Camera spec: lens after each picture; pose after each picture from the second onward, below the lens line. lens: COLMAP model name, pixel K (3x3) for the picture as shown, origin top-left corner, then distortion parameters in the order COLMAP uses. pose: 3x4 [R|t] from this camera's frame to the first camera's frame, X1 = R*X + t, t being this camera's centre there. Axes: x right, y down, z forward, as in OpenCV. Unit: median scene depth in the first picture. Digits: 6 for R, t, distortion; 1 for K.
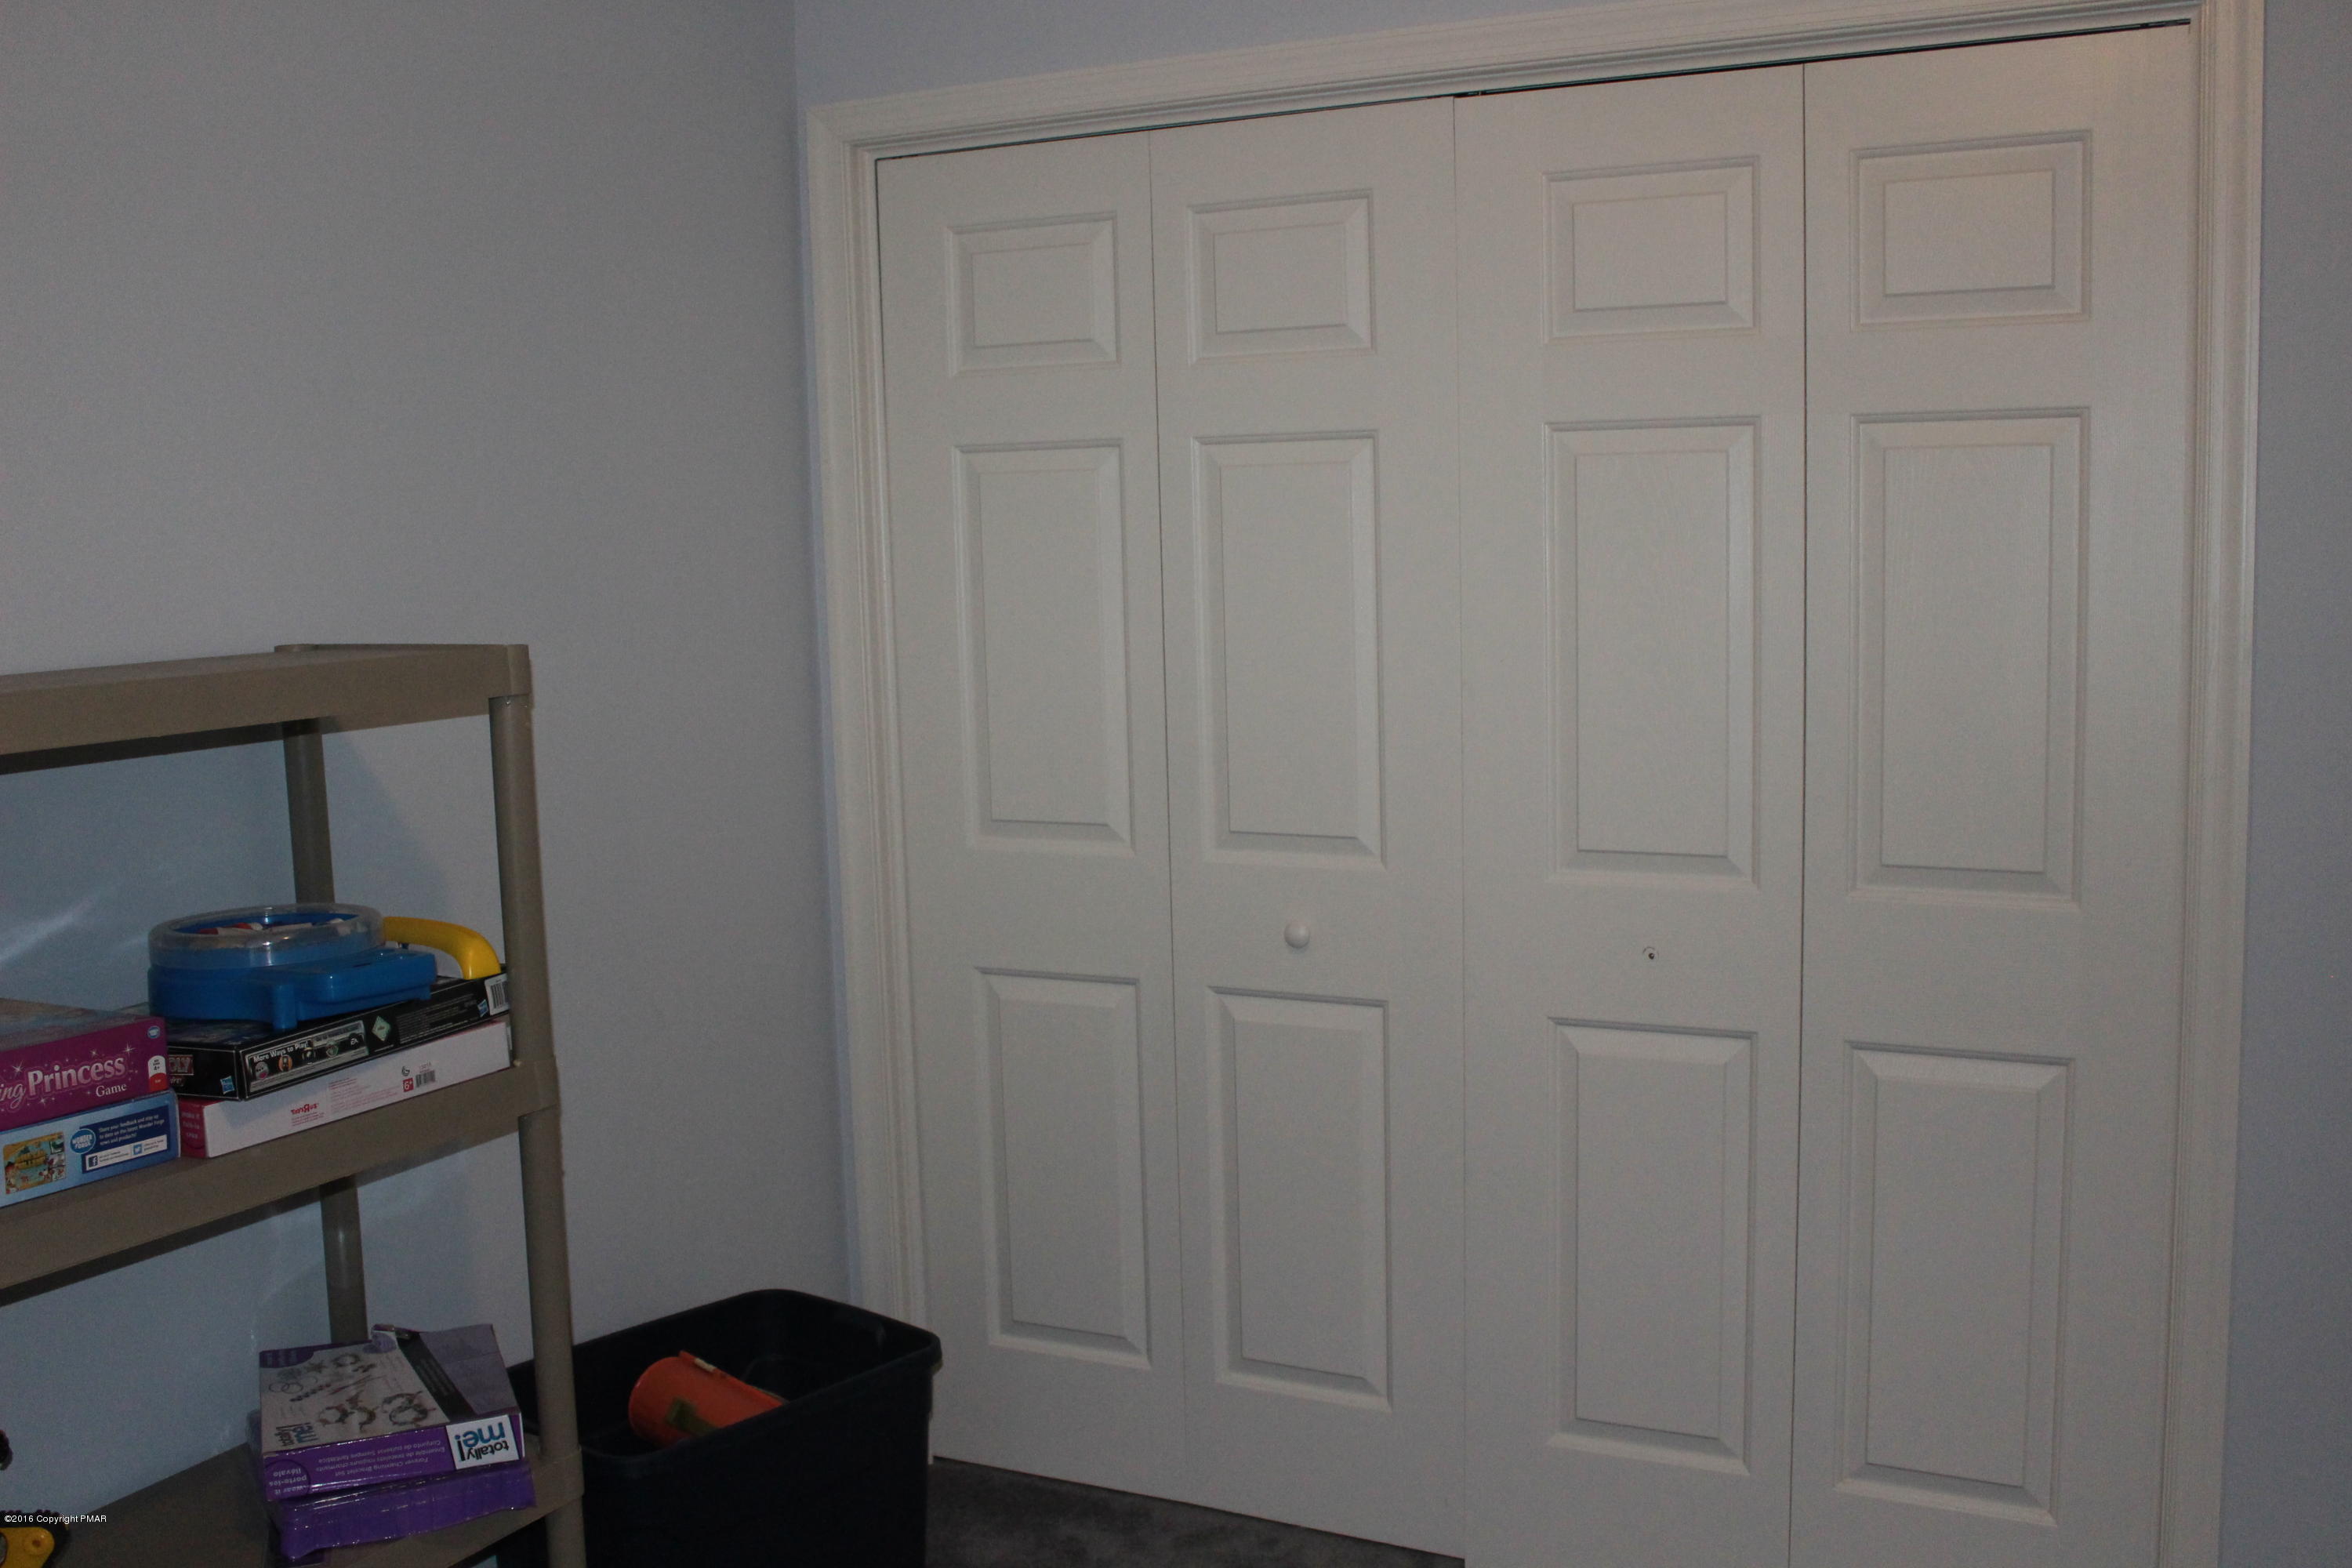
lens RADIAL K [[2376.7, 0, 1176.0], [0, 2376.7, 784.0], [0, 0, 1]] dist [0.011329, -0.000225]
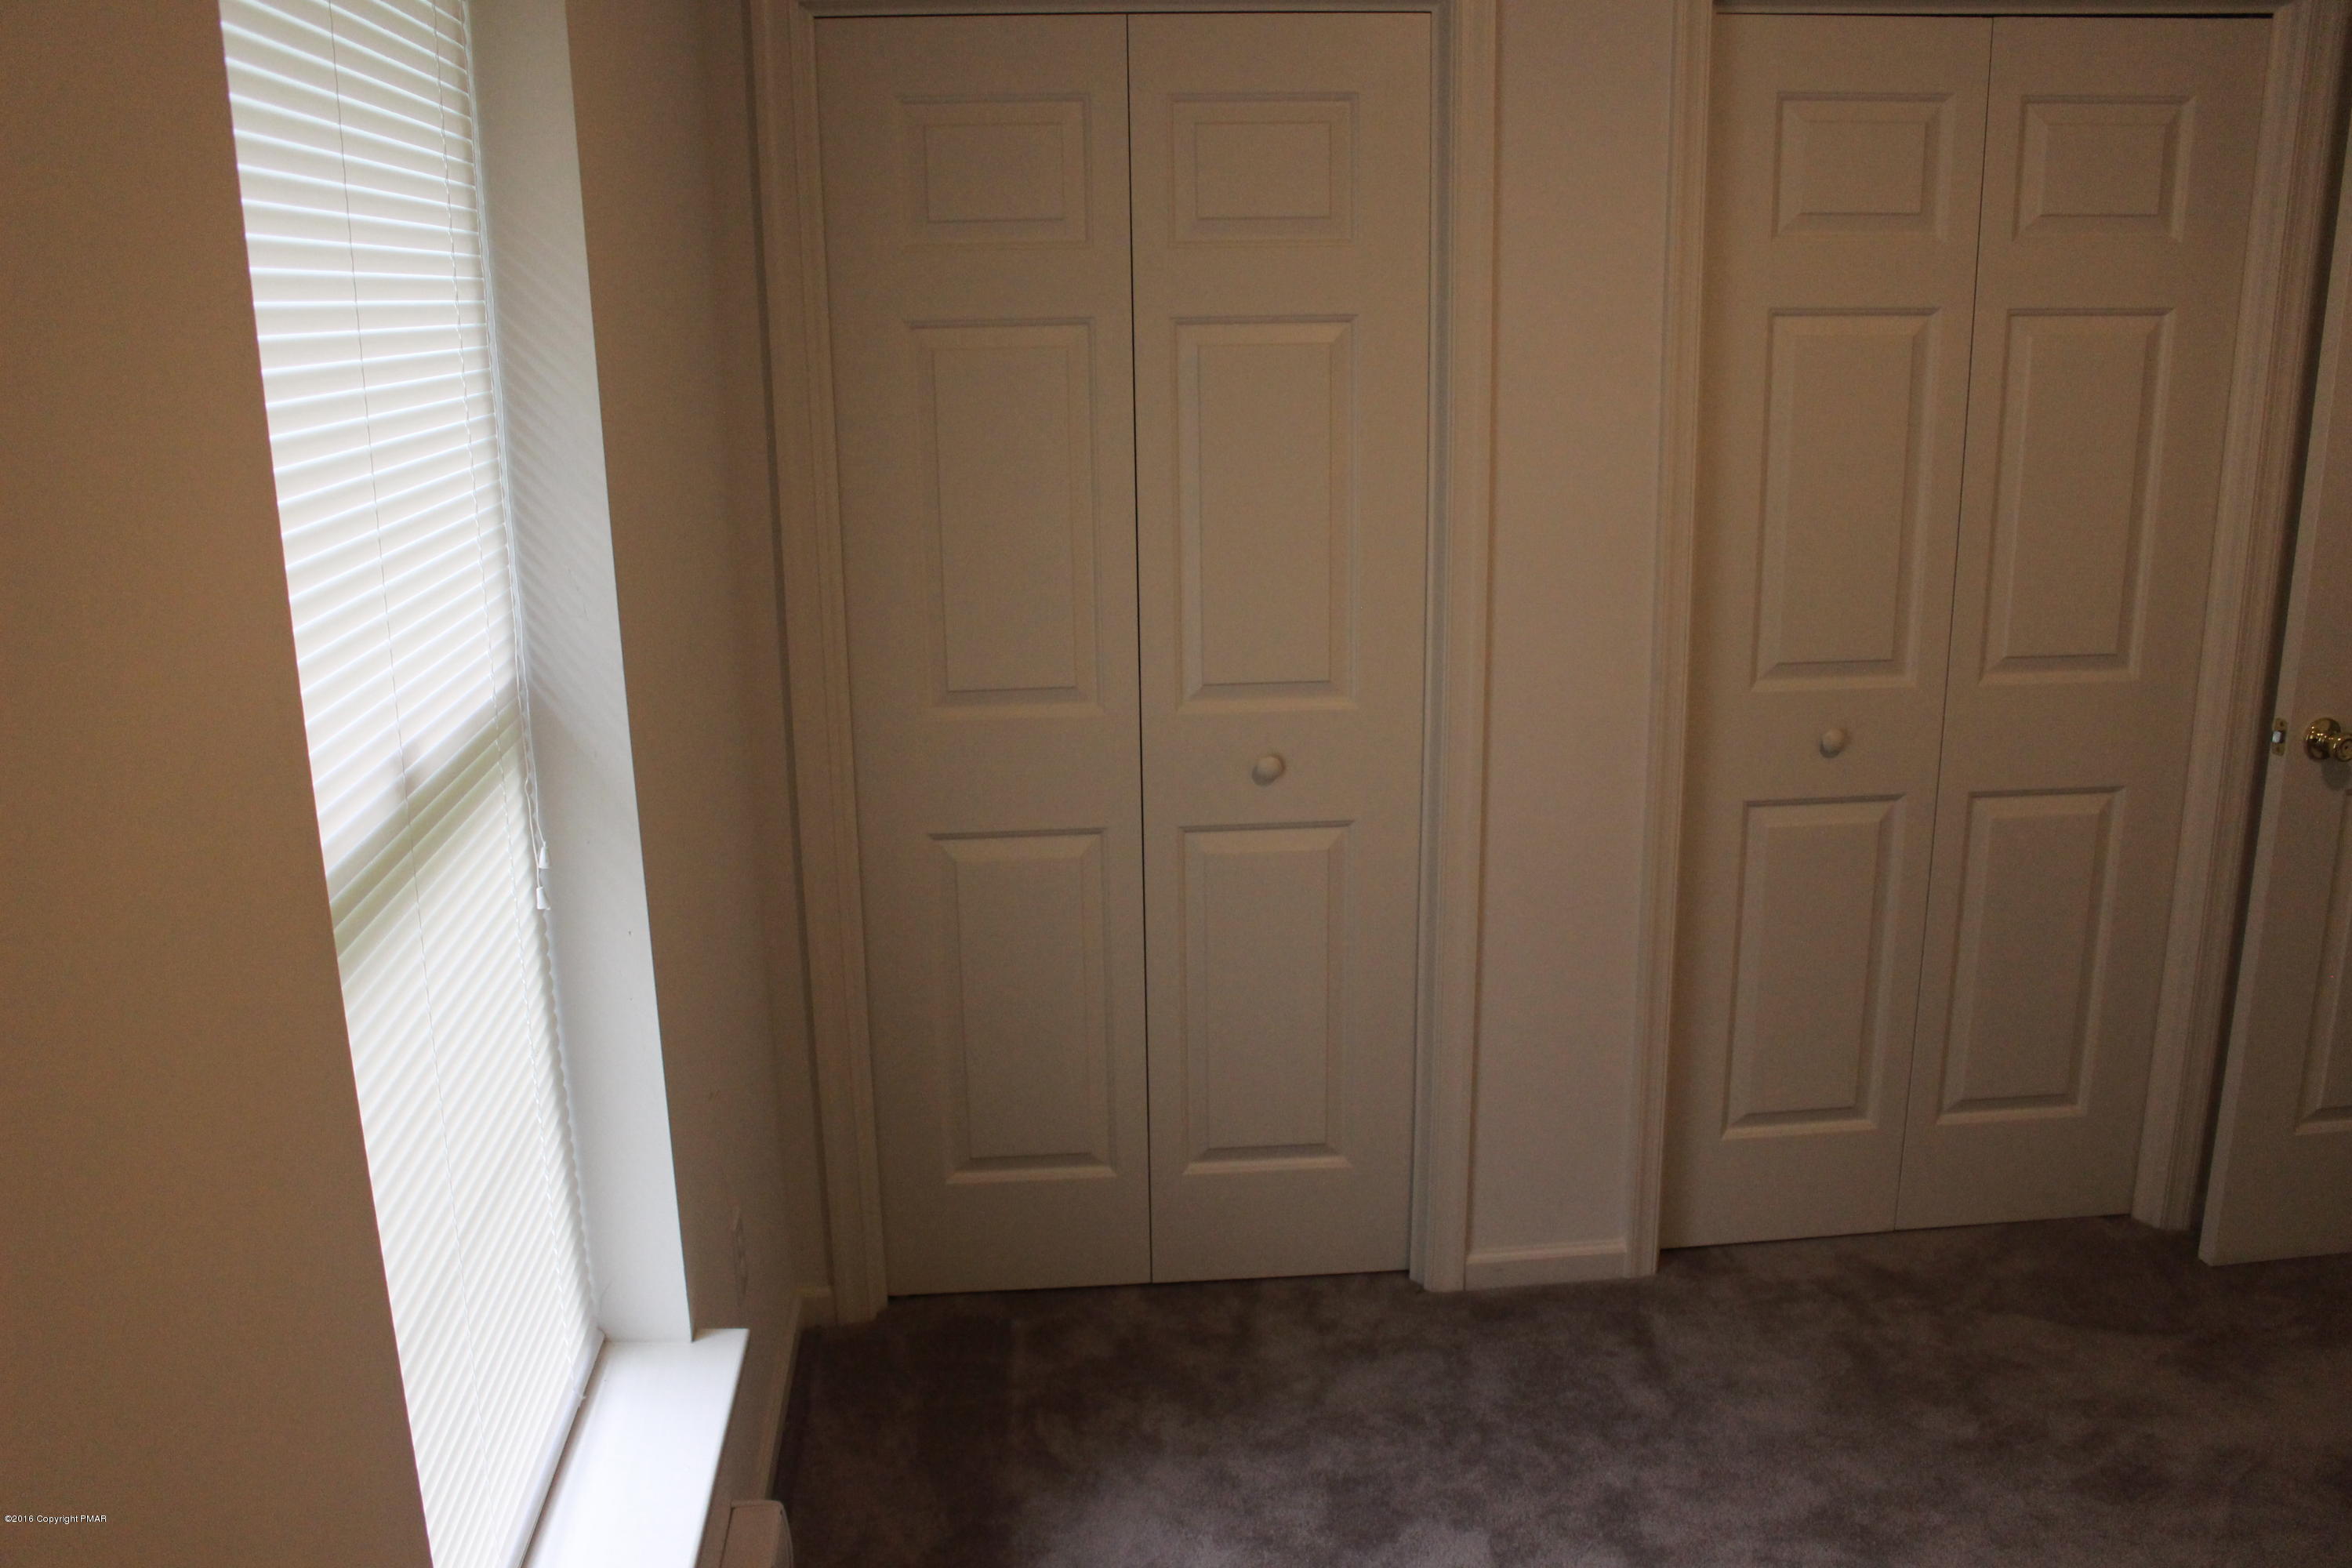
lens RADIAL K [[1923.5, 0, 1176.0], [0, 1923.5, 784.0], [0, 0, 1]] dist [-0.144787, 0.111191]
pose [[0.869422, -0.103231, 0.483166, -0.393990], [0.066878, 0.993517, 0.091929, -0.014037], [-0.489523, -0.047612, 0.870689, 0.222370]]
